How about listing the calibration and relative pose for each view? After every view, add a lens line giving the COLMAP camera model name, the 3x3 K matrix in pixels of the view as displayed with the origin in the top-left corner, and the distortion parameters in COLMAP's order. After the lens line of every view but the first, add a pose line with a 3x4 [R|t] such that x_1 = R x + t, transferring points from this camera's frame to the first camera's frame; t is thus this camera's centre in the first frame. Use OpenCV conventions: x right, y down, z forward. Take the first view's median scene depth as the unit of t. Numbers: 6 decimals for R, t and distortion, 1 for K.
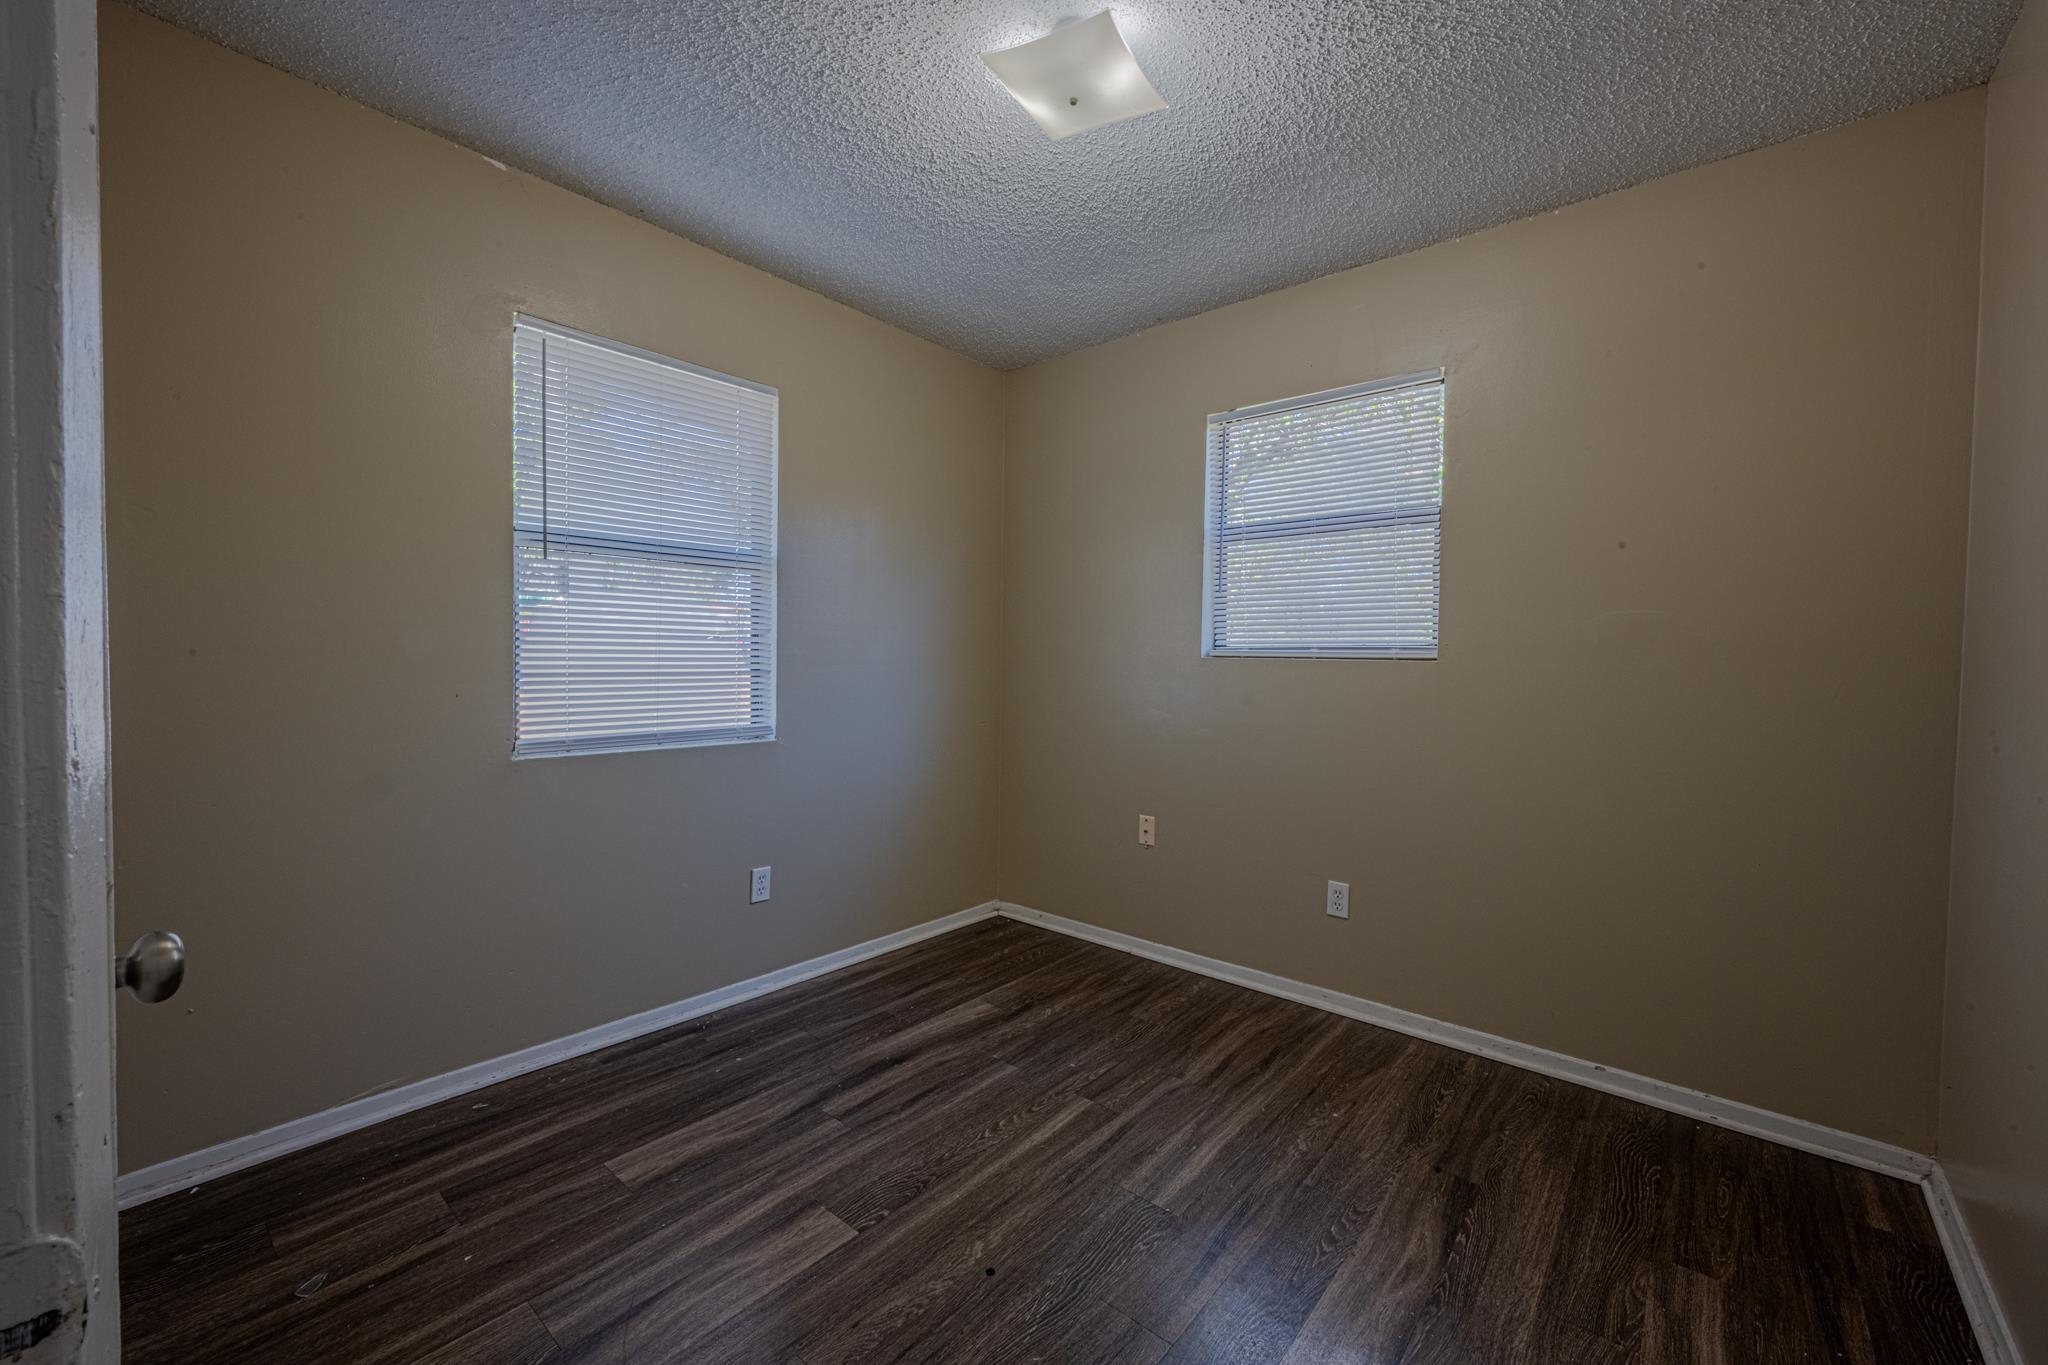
lens RADIAL K [[819.5, 0, 1021.7], [0, 819.5, 684.4], [0, 0, 1]] dist [0.000615, 0.000215]
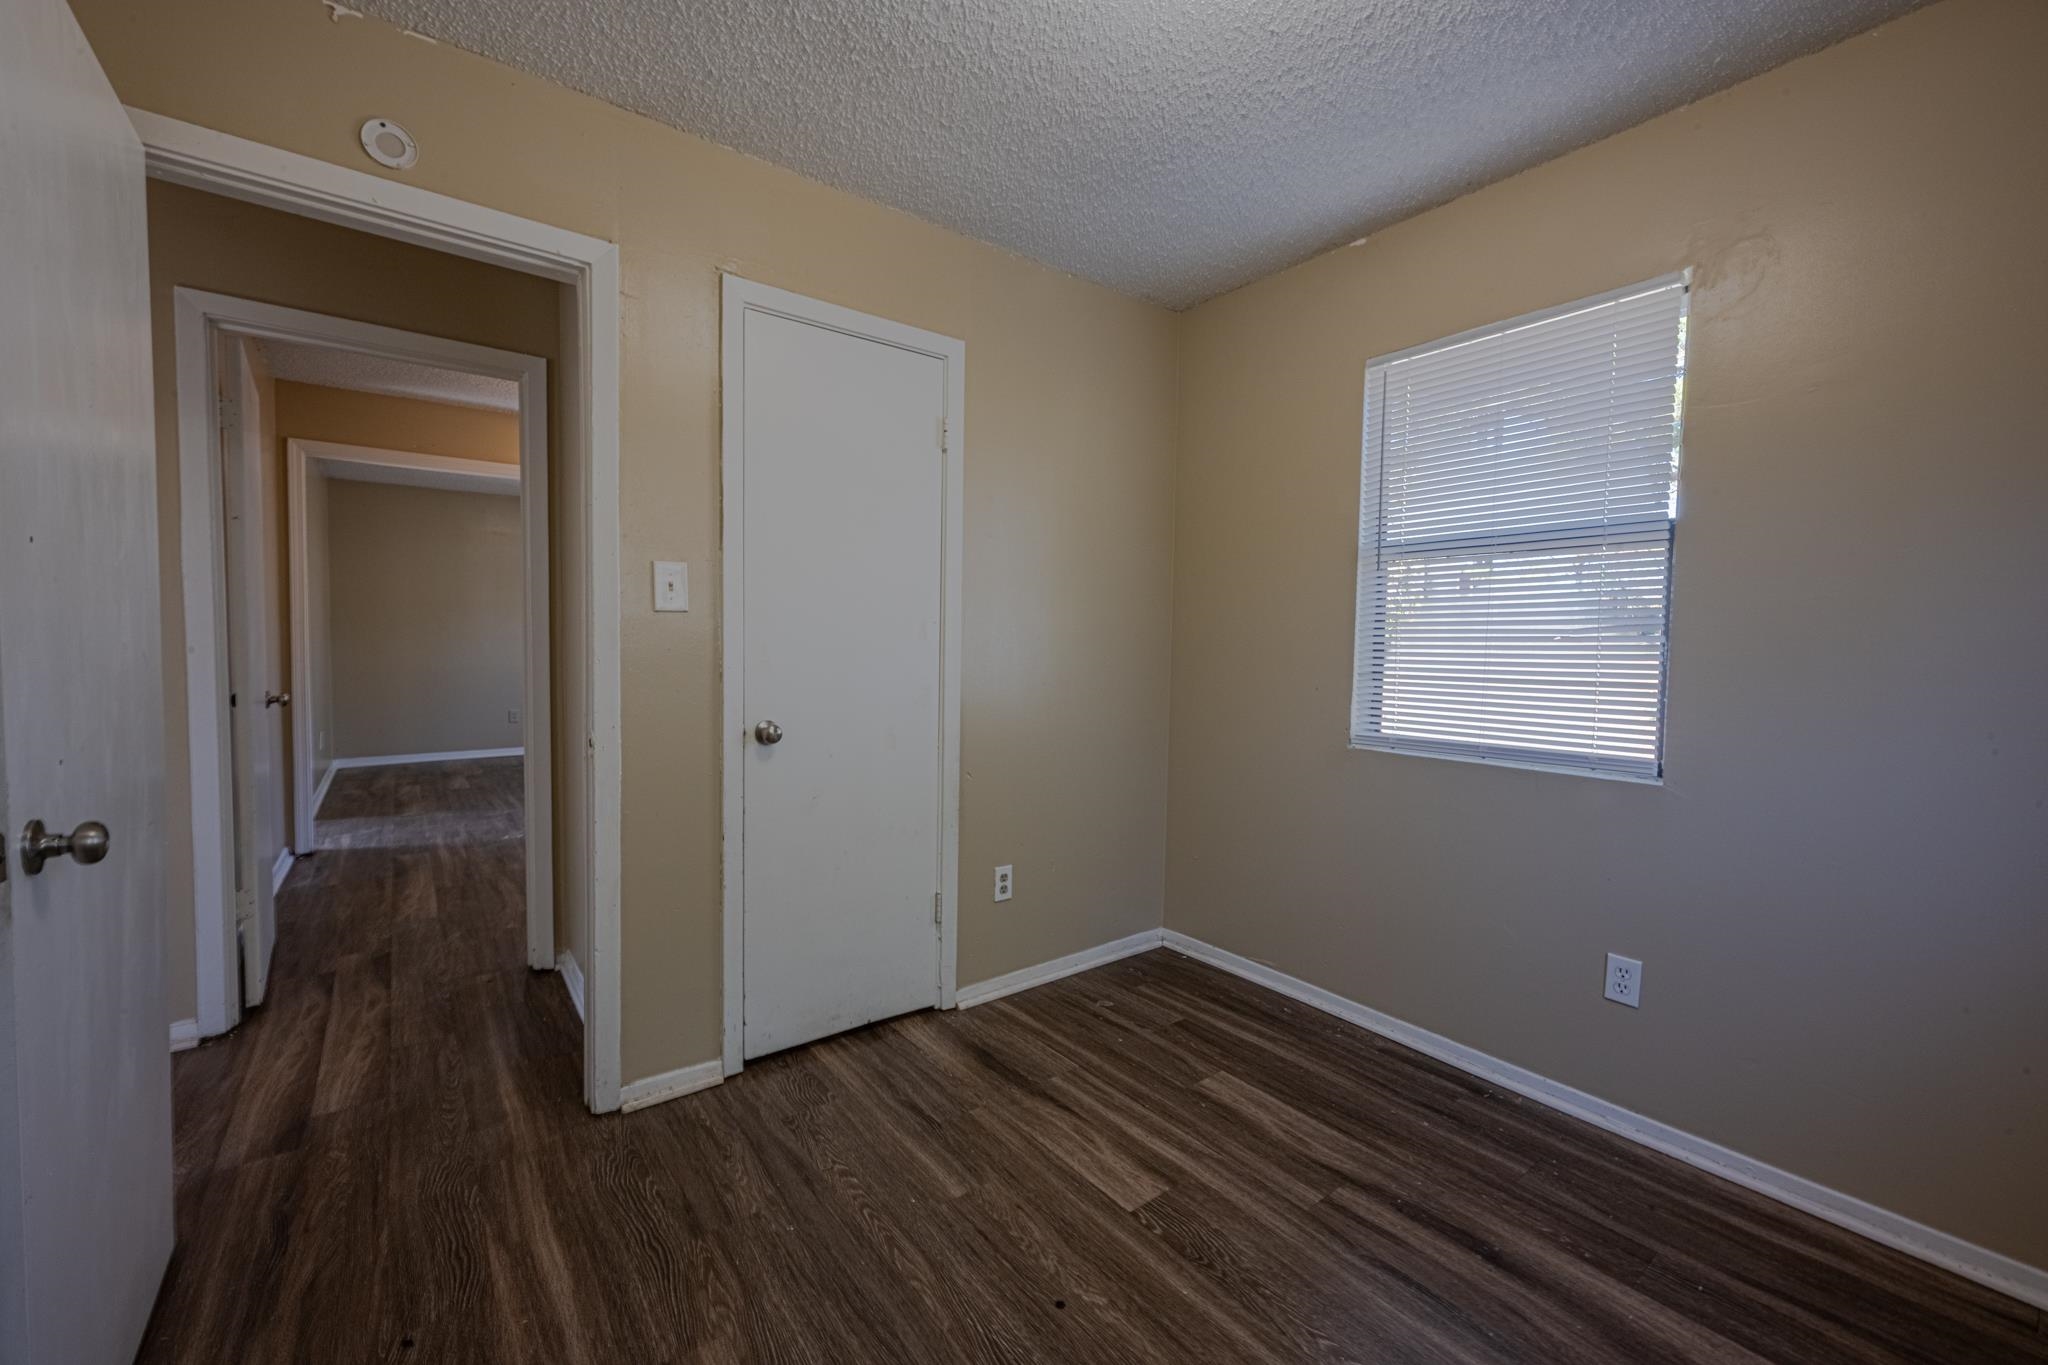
lens RADIAL K [[819.5, 0, 1026.9], [0, 819.5, 682.0], [0, 0, 1]] dist [0.000615, 0.000215]
pose [[-0.207010, 0.026886, -0.977969, 0.667178], [-0.053424, 0.997820, 0.038740, -0.022455], [0.976879, 0.060266, -0.205122, 0.853812]]
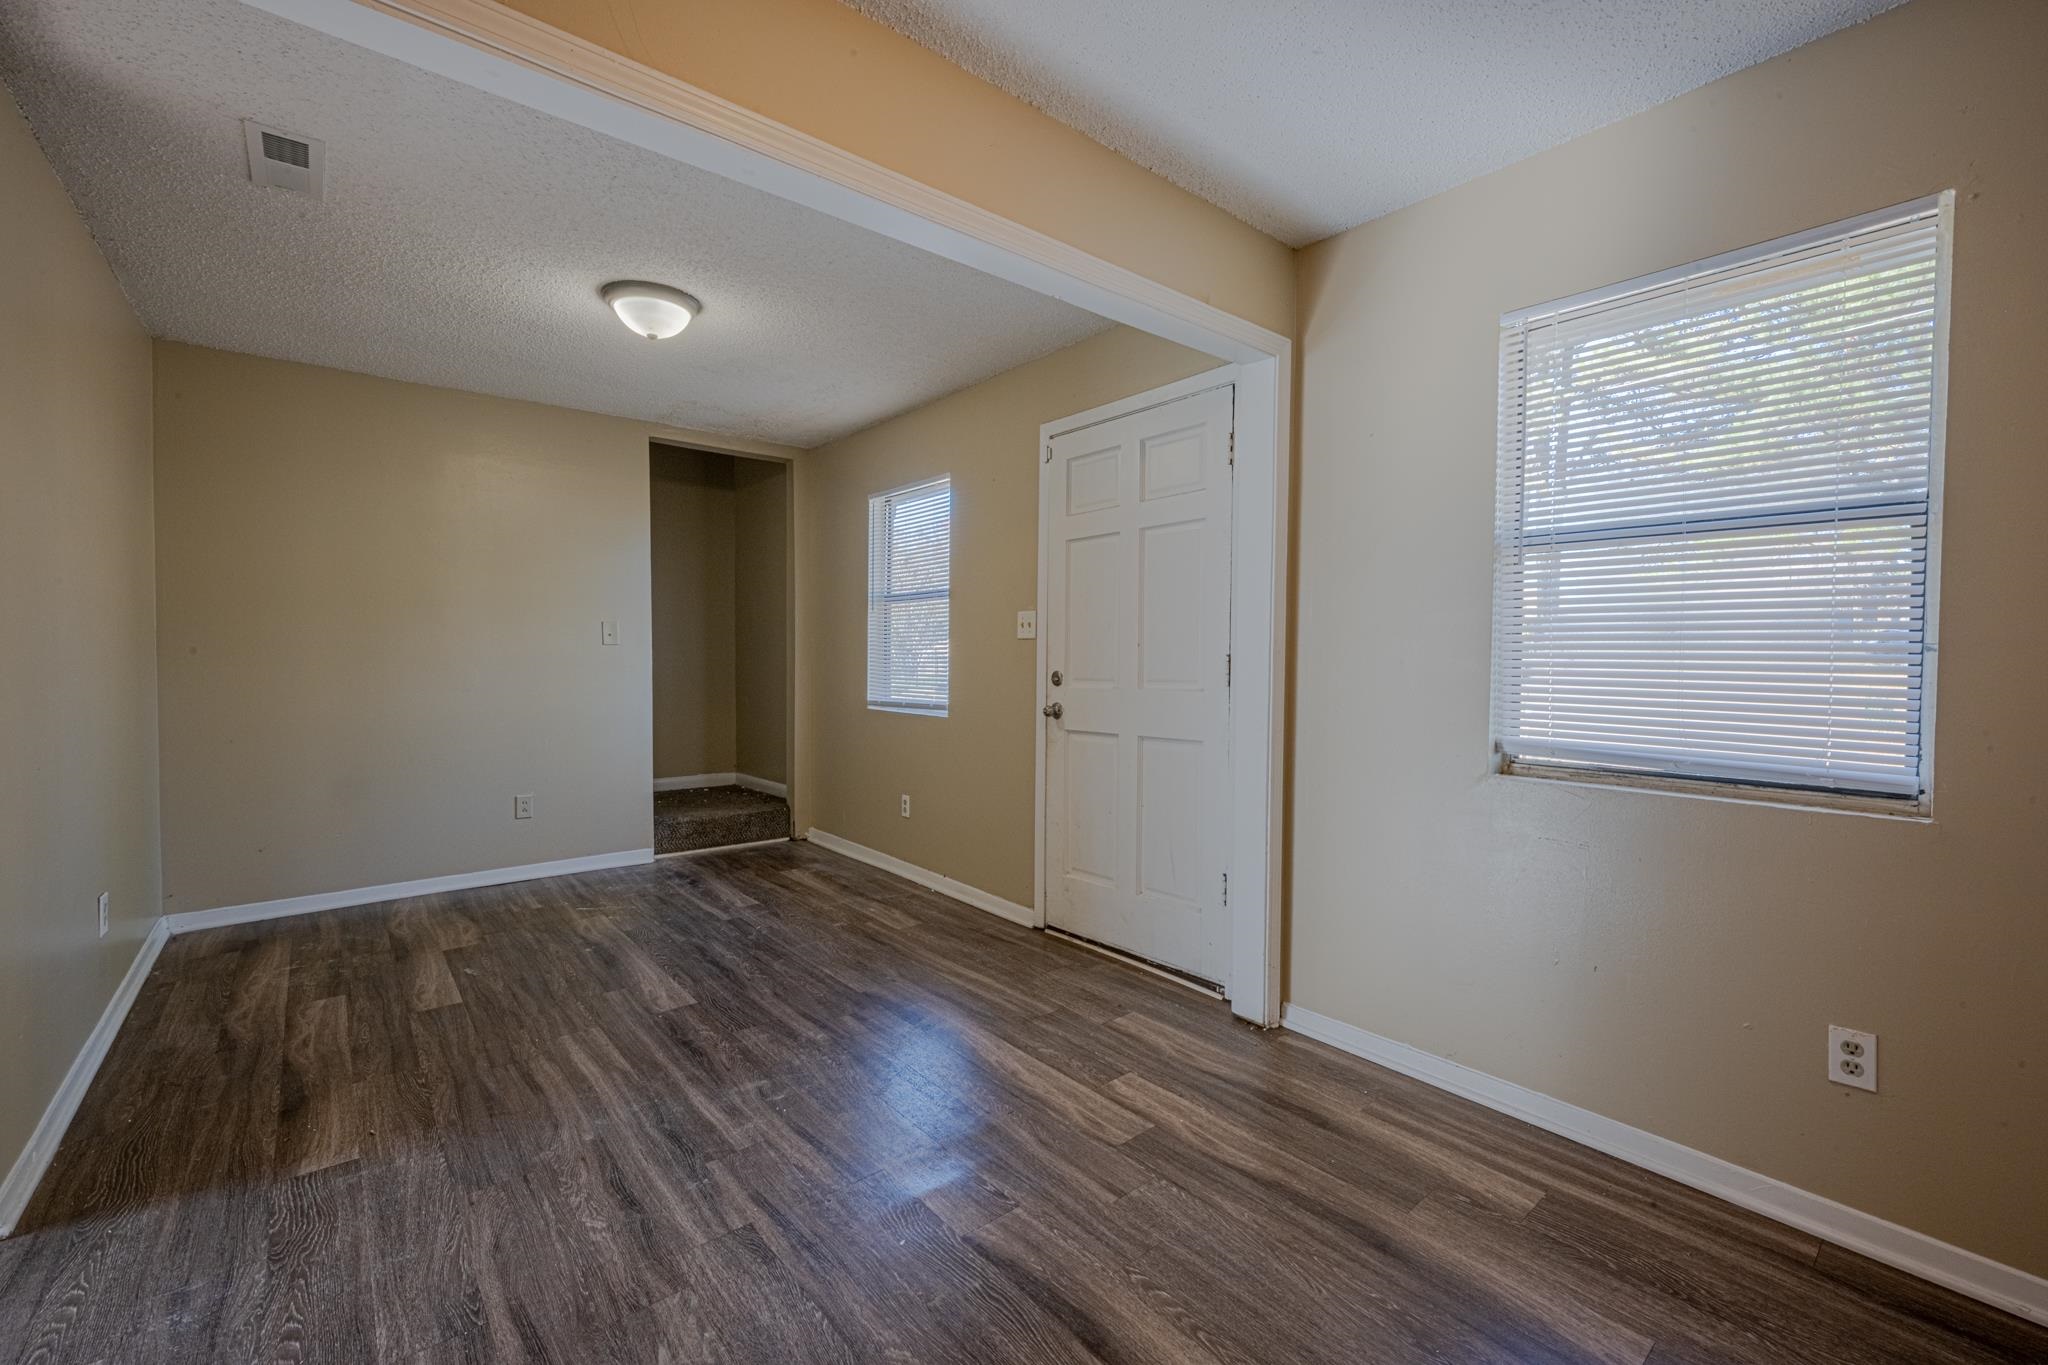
lens RADIAL K [[851.2, 0, 1029.6], [0, 851.2, 688.2], [0, 0, 1]] dist [-0.000256, 0.000034]
pose [[-0.160950, 0.026266, -0.986613, 0.515232], [-0.048425, 0.998232, 0.034475, -0.021944], [0.985774, 0.053325, -0.159393, 0.680203]]
